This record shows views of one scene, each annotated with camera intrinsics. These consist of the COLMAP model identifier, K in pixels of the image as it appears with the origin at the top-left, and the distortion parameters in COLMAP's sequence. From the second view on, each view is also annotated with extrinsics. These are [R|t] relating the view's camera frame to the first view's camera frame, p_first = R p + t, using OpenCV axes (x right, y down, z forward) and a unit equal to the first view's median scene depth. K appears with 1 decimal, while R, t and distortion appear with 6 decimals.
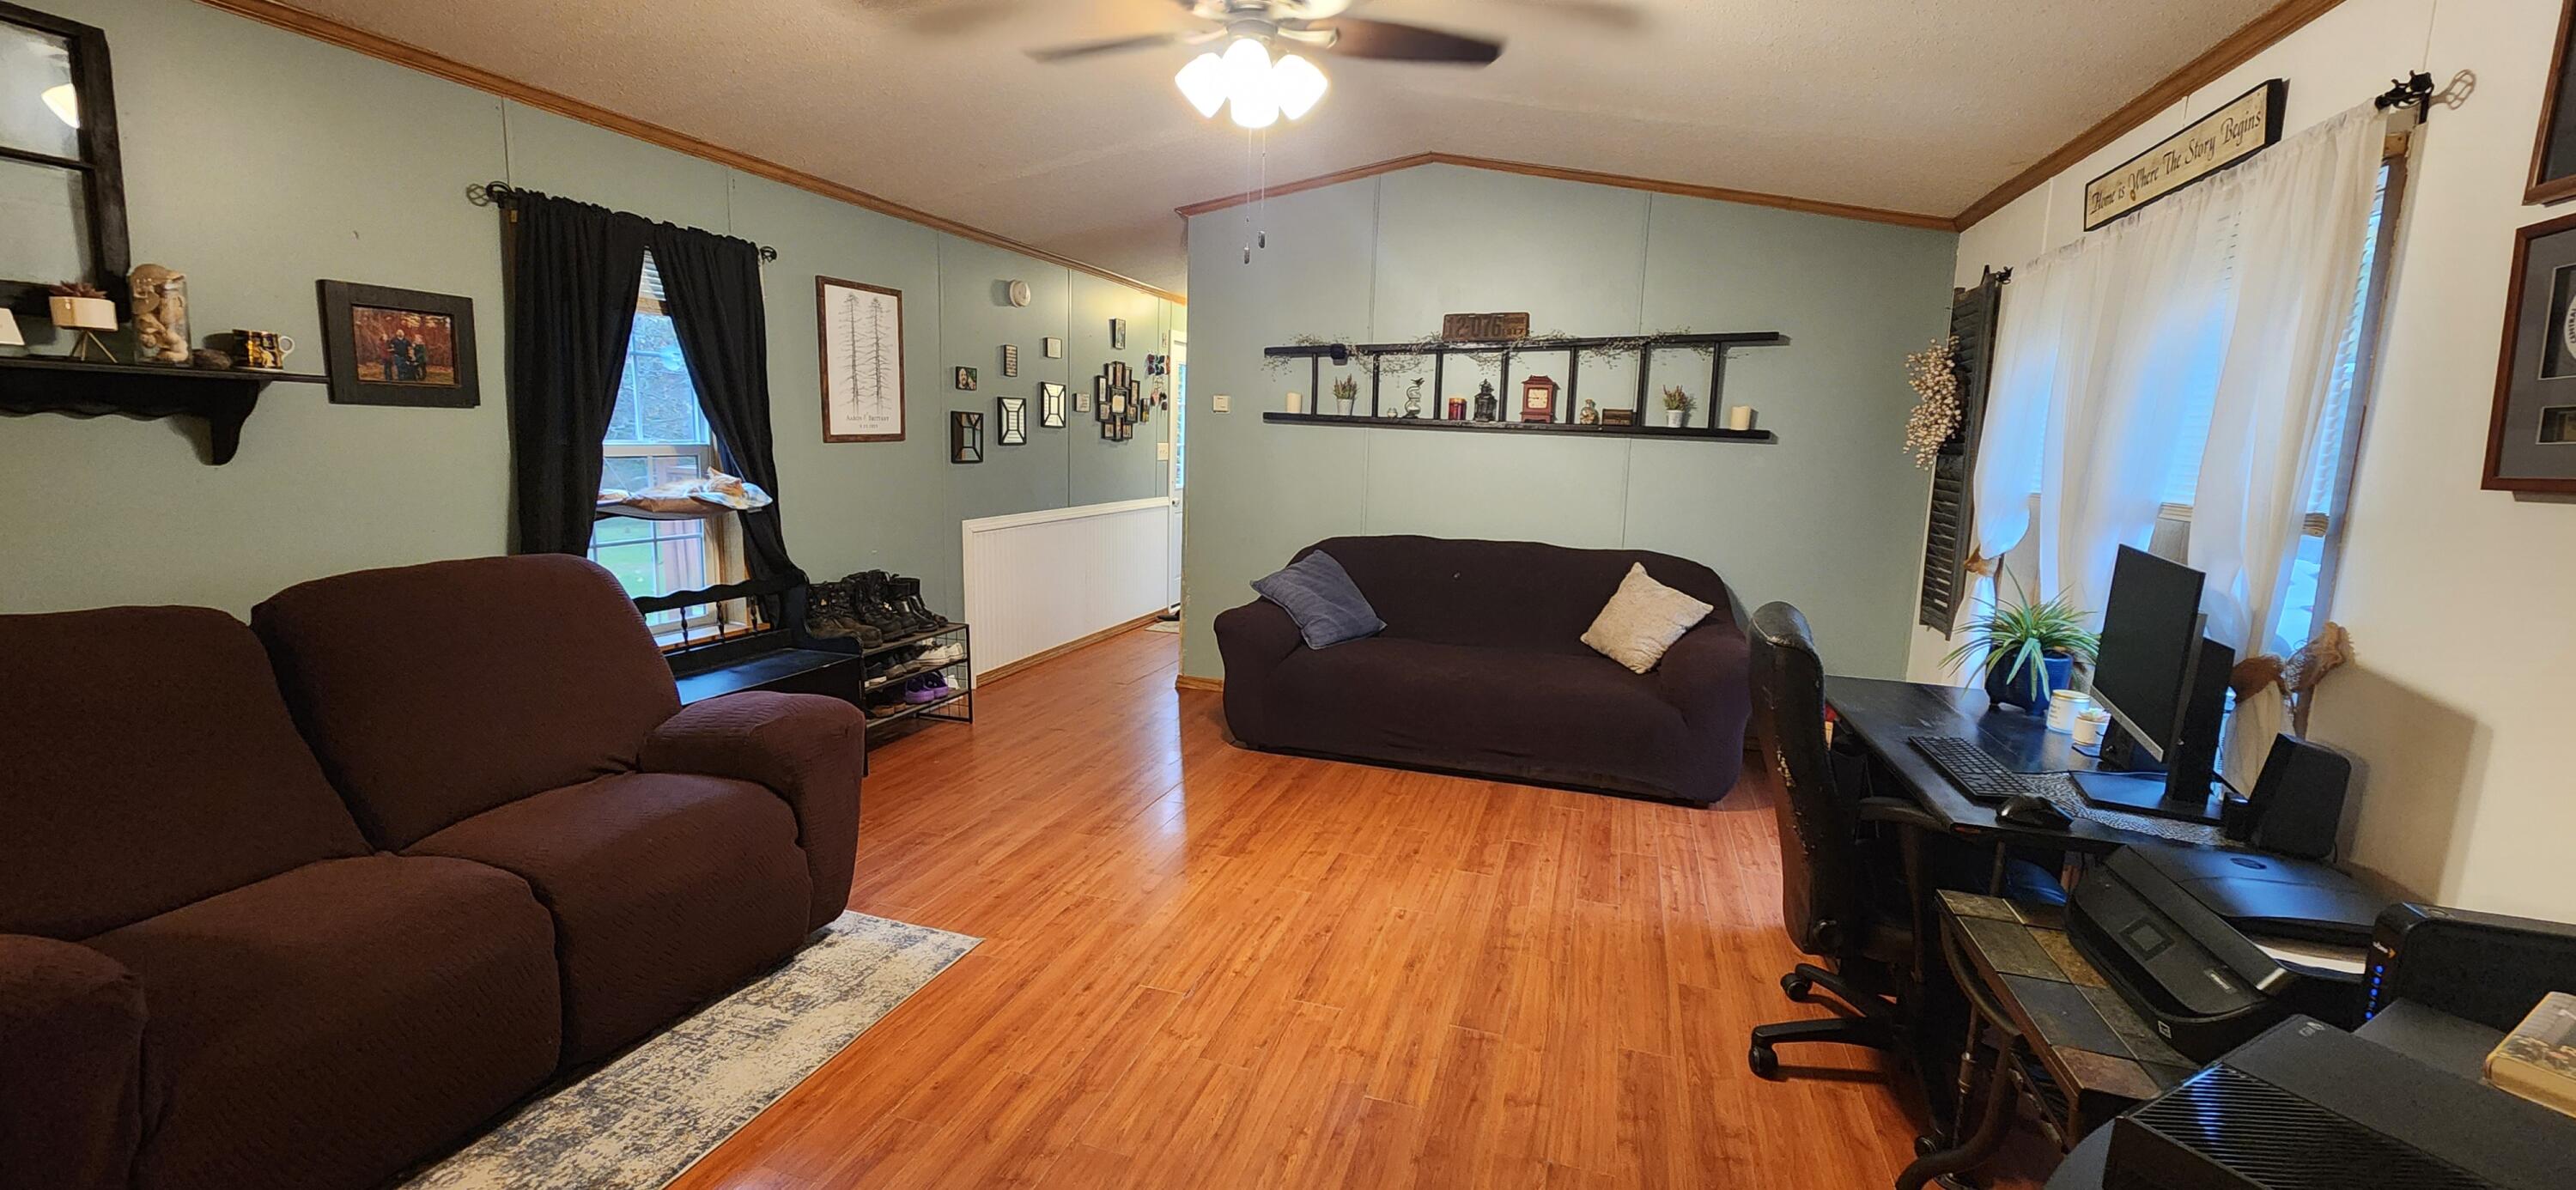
lens RADIAL K [[1072.7, 0, 1281.9], [0, 1072.7, 602.5], [0, 0, 1]] dist [-0.019701, 0.000460]
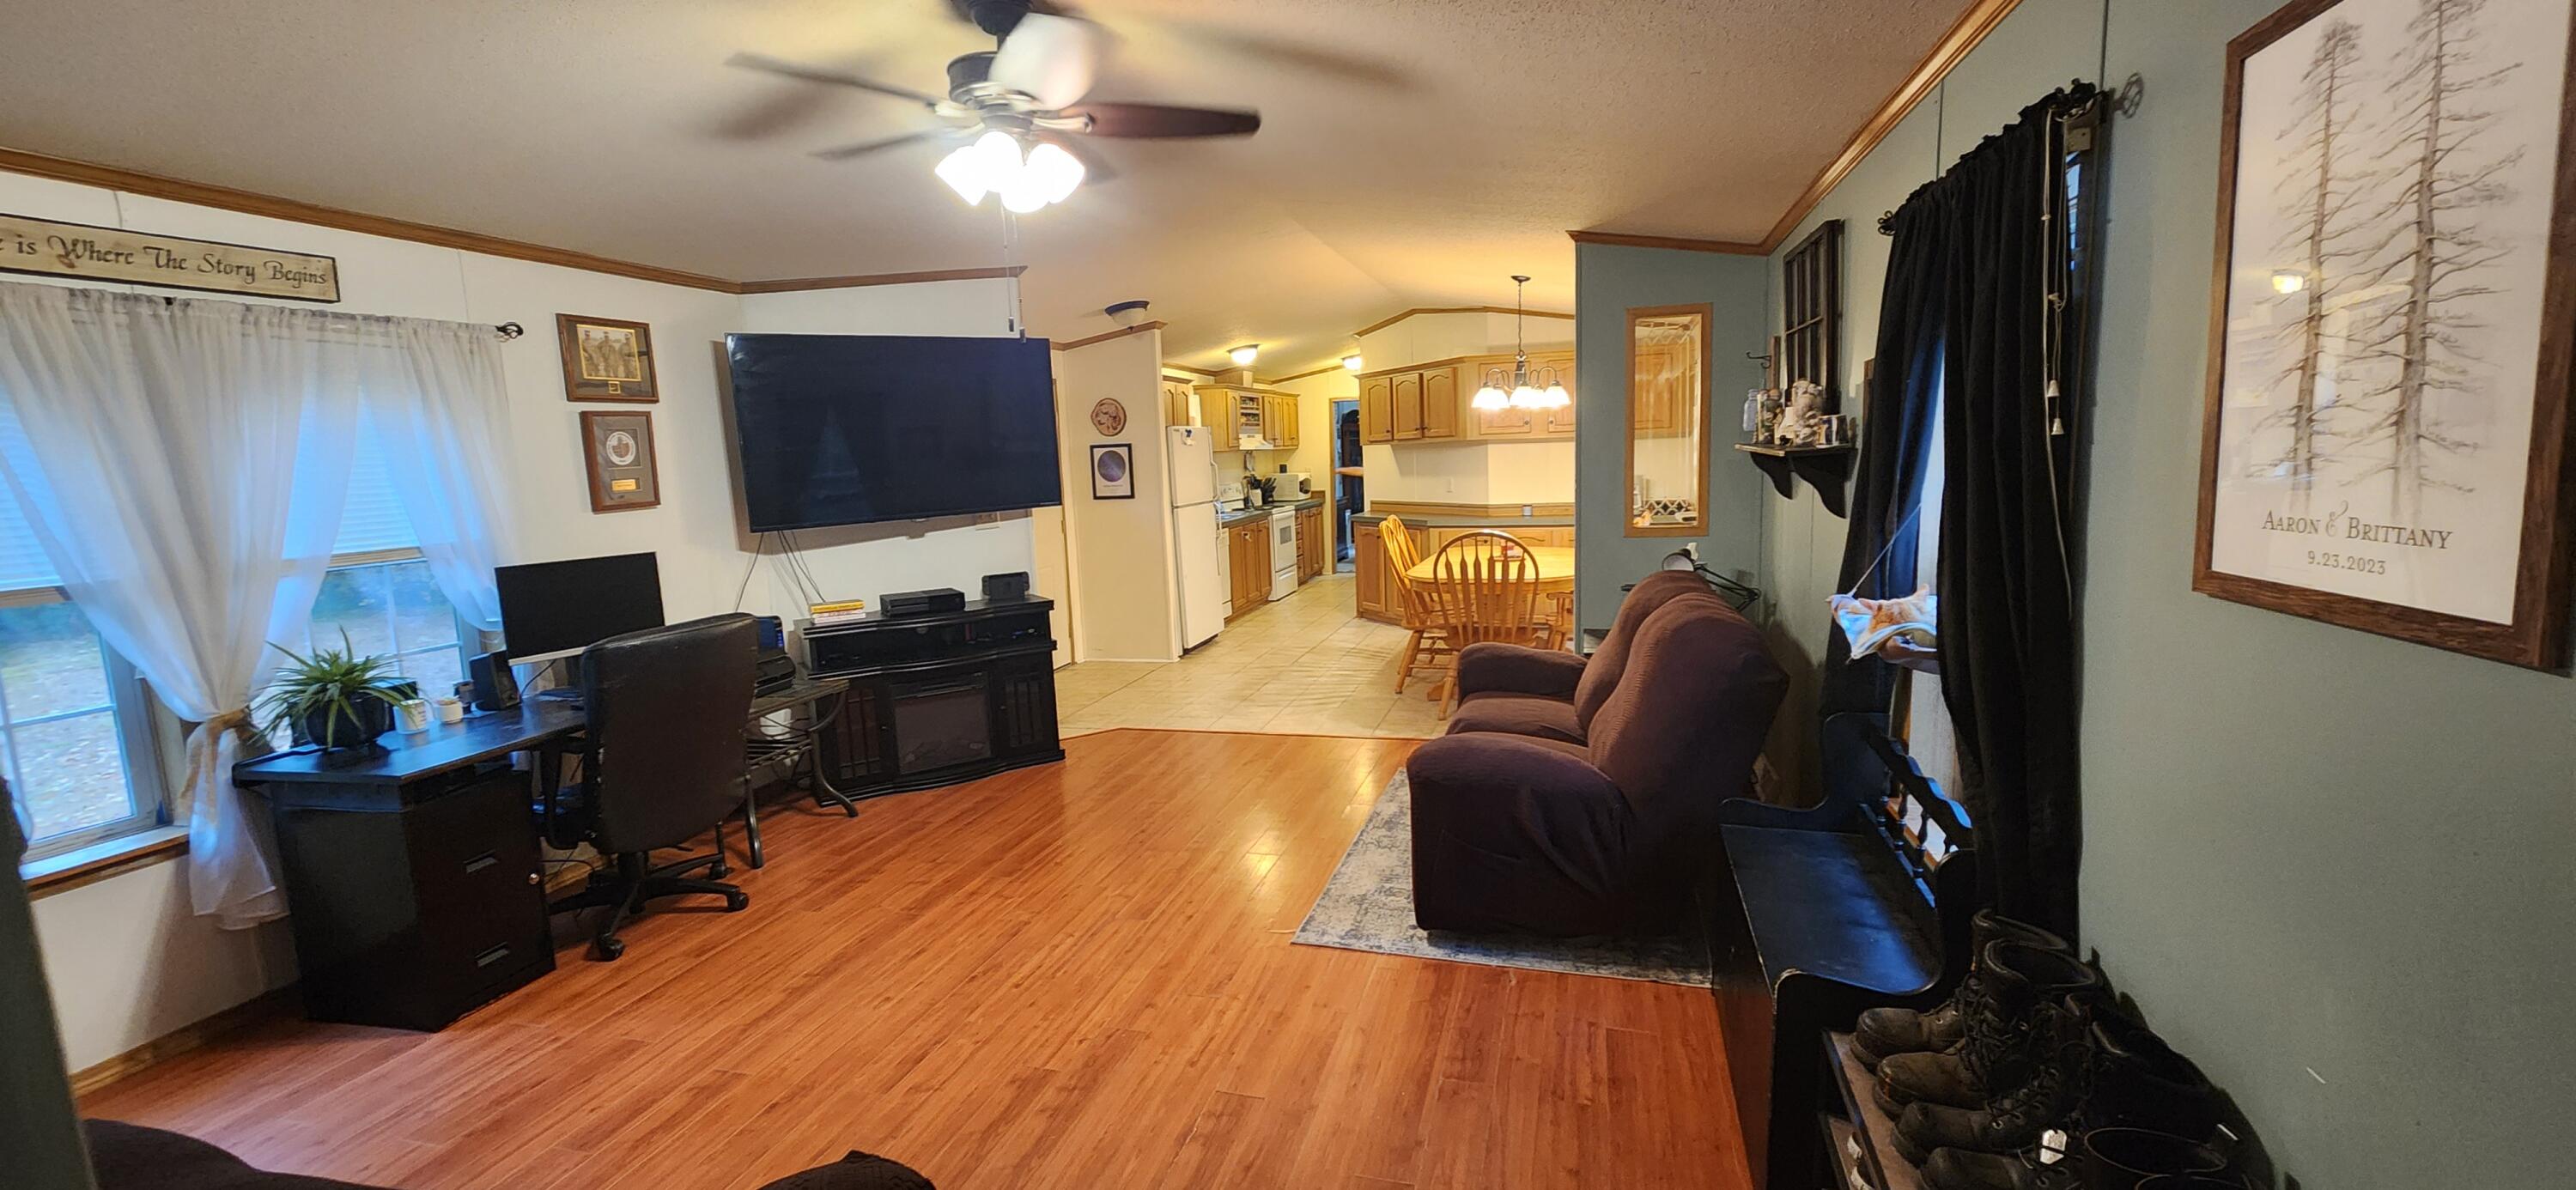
lens RADIAL K [[1072.7, 0, 1306.8], [0, 1072.7, 600.3], [0, 0, 1]] dist [-0.019701, 0.000460]
pose [[-0.998536, 0.007536, -0.053572, -0.218337], [-0.008389, 0.956706, 0.290936, -0.333850], [0.053445, 0.290960, -0.955241, 1.821670]]
